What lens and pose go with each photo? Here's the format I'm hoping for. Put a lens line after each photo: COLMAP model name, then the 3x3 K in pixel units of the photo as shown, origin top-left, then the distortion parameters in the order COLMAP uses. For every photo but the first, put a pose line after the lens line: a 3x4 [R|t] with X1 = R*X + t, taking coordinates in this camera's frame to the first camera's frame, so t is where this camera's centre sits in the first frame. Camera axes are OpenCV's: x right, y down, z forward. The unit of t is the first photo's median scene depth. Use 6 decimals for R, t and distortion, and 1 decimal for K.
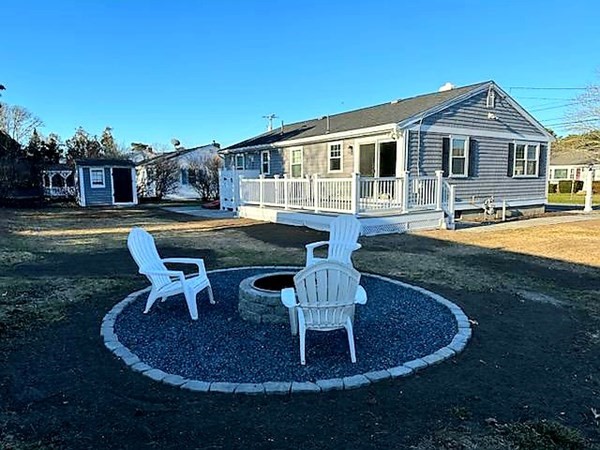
lens RADIAL K [[425.4, 0, 299.6], [0, 425.4, 226.1], [0, 0, 1]] dist [0.060644, 0.000730]
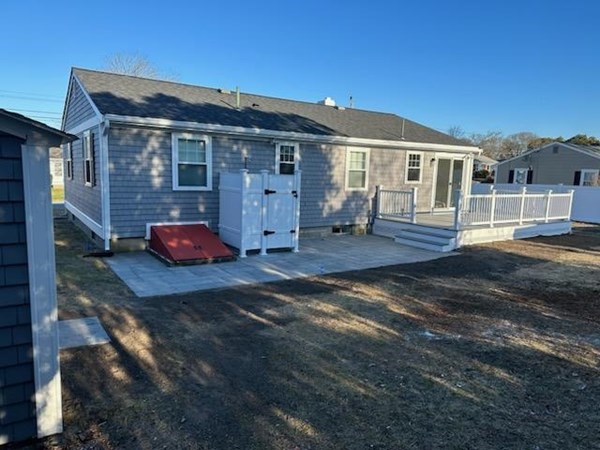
lens RADIAL K [[425.4, 0, 299.2], [0, 425.4, 224.9], [0, 0, 1]] dist [0.060644, 0.000730]
pose [[-0.006339, -0.114430, 0.993411, -0.864922], [0.081653, 0.990054, 0.114565, -0.163400], [-0.996641, 0.081841, 0.003067, 1.250736]]
